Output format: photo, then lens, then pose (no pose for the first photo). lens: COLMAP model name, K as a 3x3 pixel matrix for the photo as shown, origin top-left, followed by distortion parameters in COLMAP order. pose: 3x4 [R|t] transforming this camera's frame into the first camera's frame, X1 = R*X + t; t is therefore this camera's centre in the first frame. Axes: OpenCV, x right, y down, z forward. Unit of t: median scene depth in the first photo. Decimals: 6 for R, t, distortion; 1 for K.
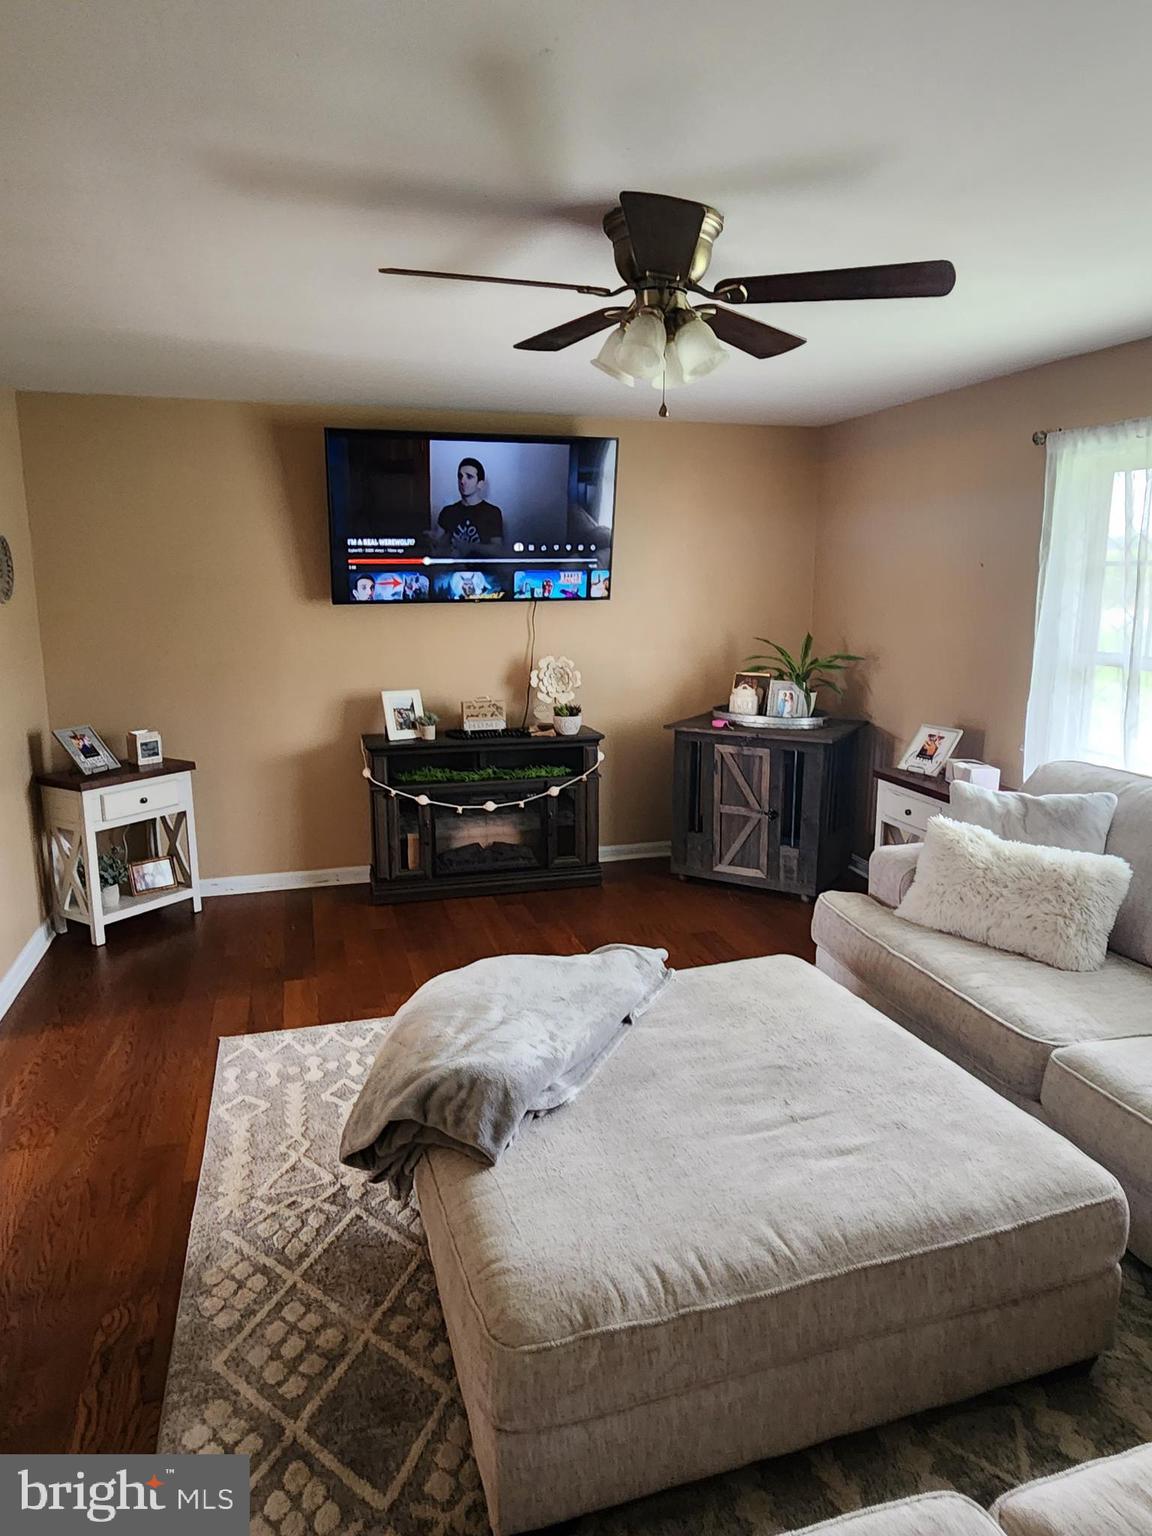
lens RADIAL K [[987.3, 0, 577.9], [0, 987.3, 759.8], [0, 0, 1]] dist [0.001478, -0.004863]
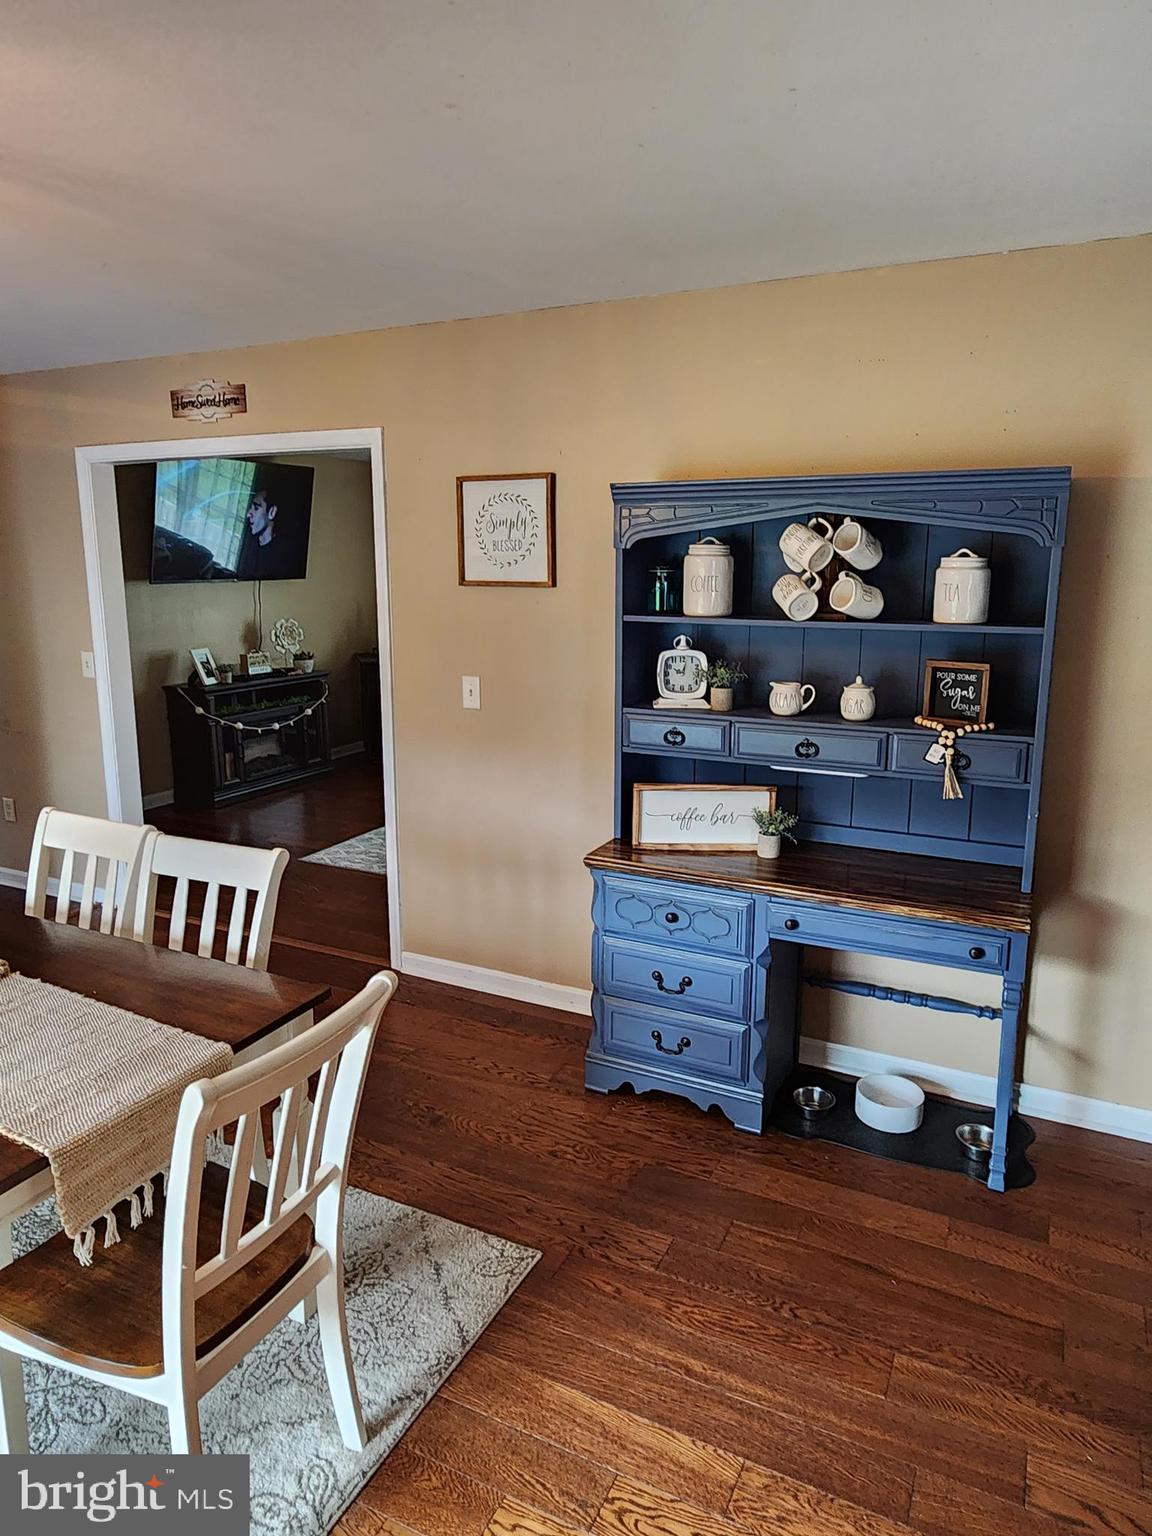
lens RADIAL K [[987.3, 0, 577.9], [0, 987.3, 759.8], [0, 0, 1]] dist [0.001478, -0.004863]
pose [[0.672327, -0.145624, 0.725789, -0.821510], [0.141880, 0.987632, 0.066731, 0.060935], [-0.726530, 0.058110, 0.684673, -0.272144]]
